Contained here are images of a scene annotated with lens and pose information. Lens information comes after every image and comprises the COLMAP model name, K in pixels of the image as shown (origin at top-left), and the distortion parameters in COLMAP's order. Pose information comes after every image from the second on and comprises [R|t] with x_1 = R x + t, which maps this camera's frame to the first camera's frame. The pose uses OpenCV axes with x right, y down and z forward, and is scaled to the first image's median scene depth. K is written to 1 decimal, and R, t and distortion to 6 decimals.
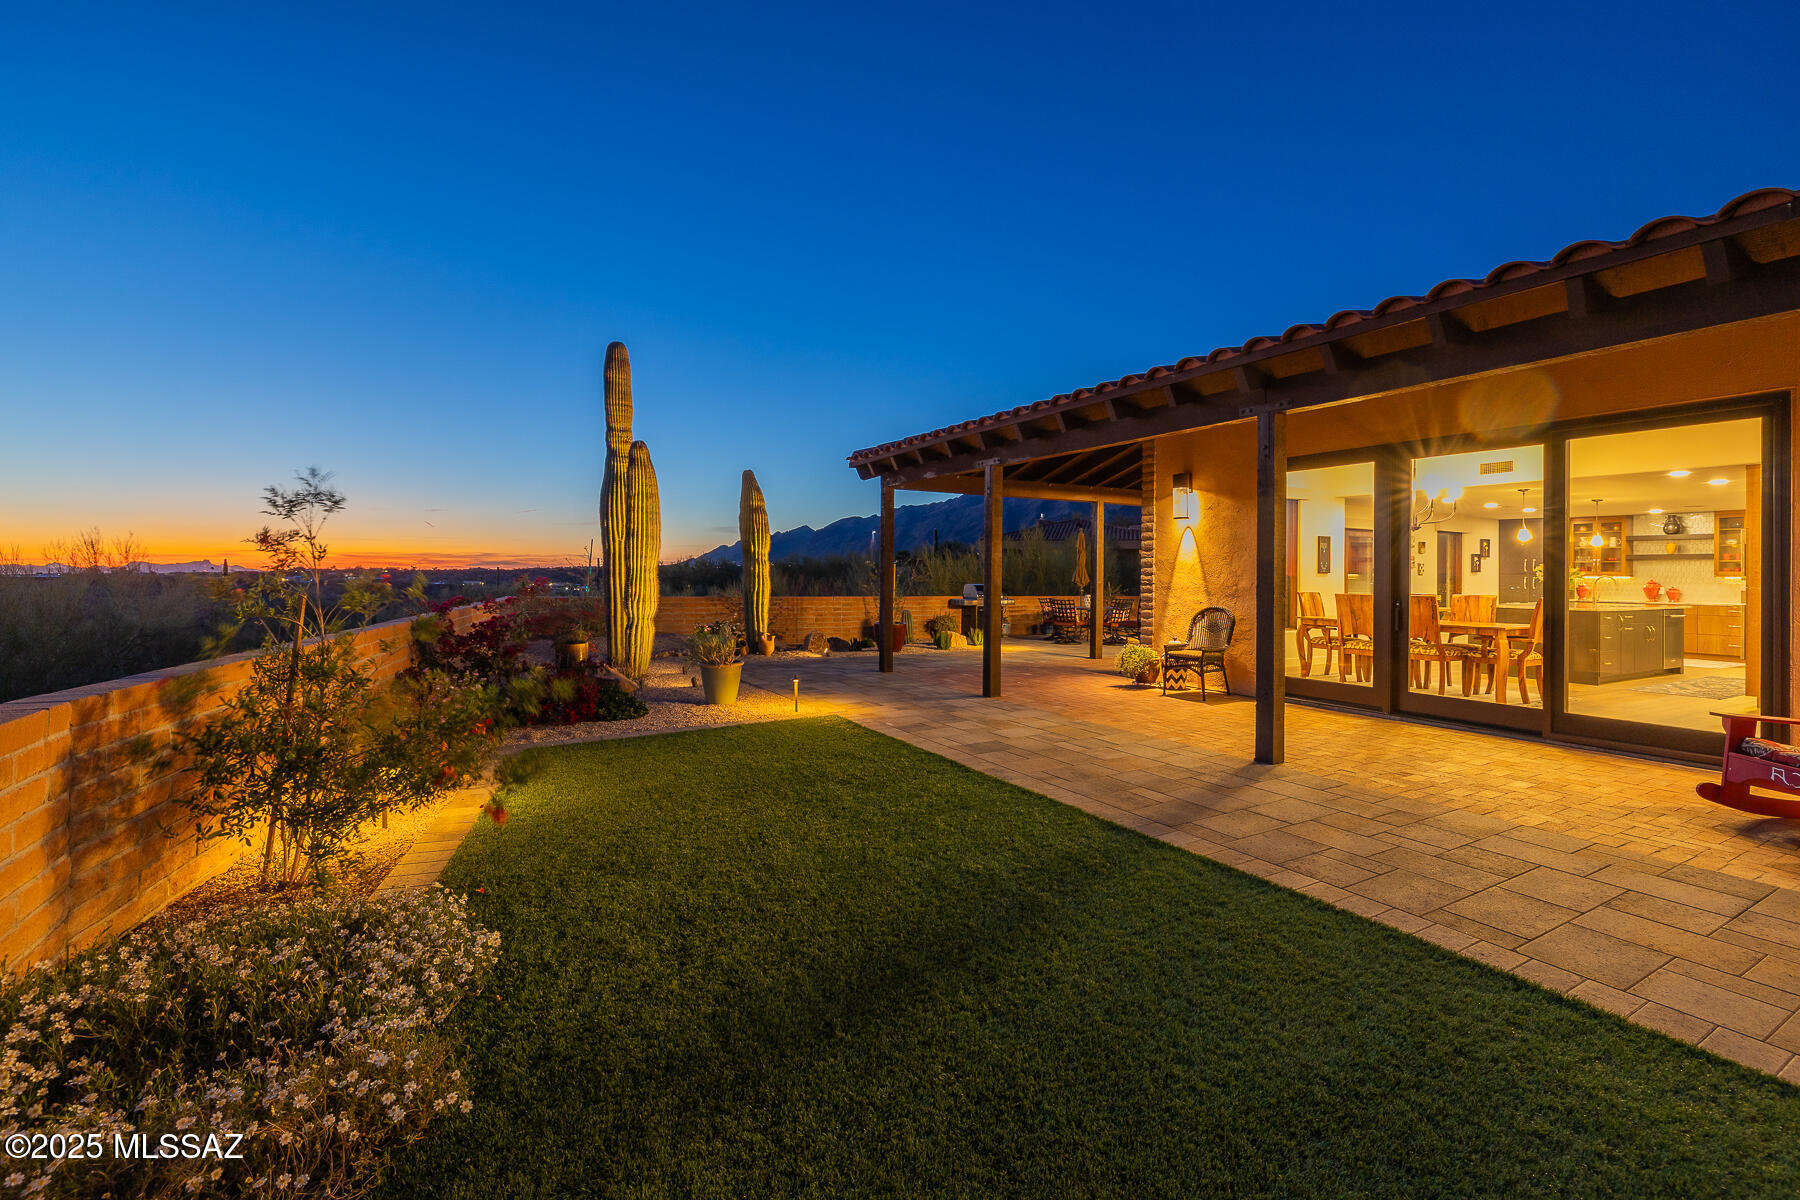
lens RADIAL K [[754.6, 0, 898.0], [0, 754.6, 570.8], [0, 0, 1]] dist [0.005442, 0.000197]
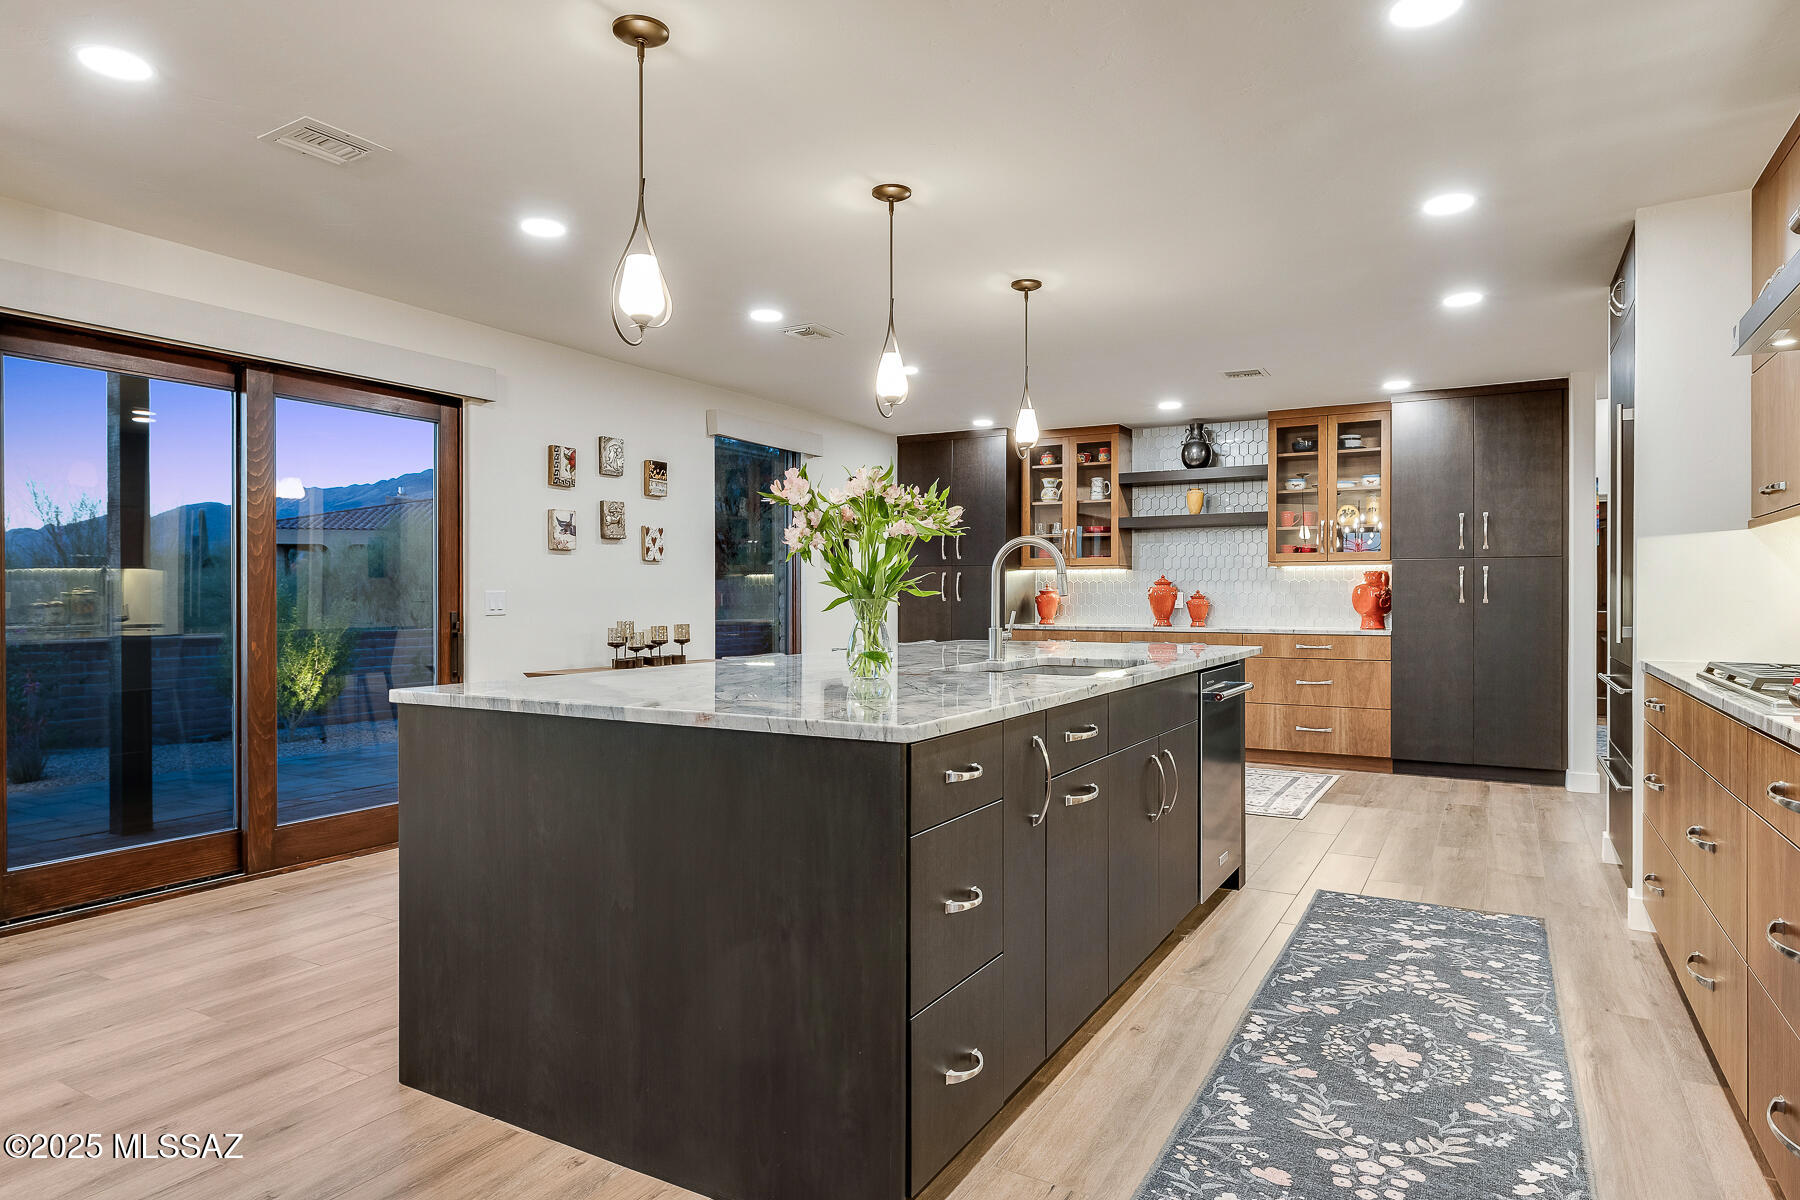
lens RADIAL K [[1039.9, 0, 911.6], [0, 1039.9, 608.9], [0, 0, 1]] dist [0.001111, 0.004972]
pose [[0.853569, -0.017503, 0.520685, 0.570213], [0.006156, 0.999705, 0.023513, 0.016483], [-0.520943, -0.016865, 0.853425, 0.576603]]
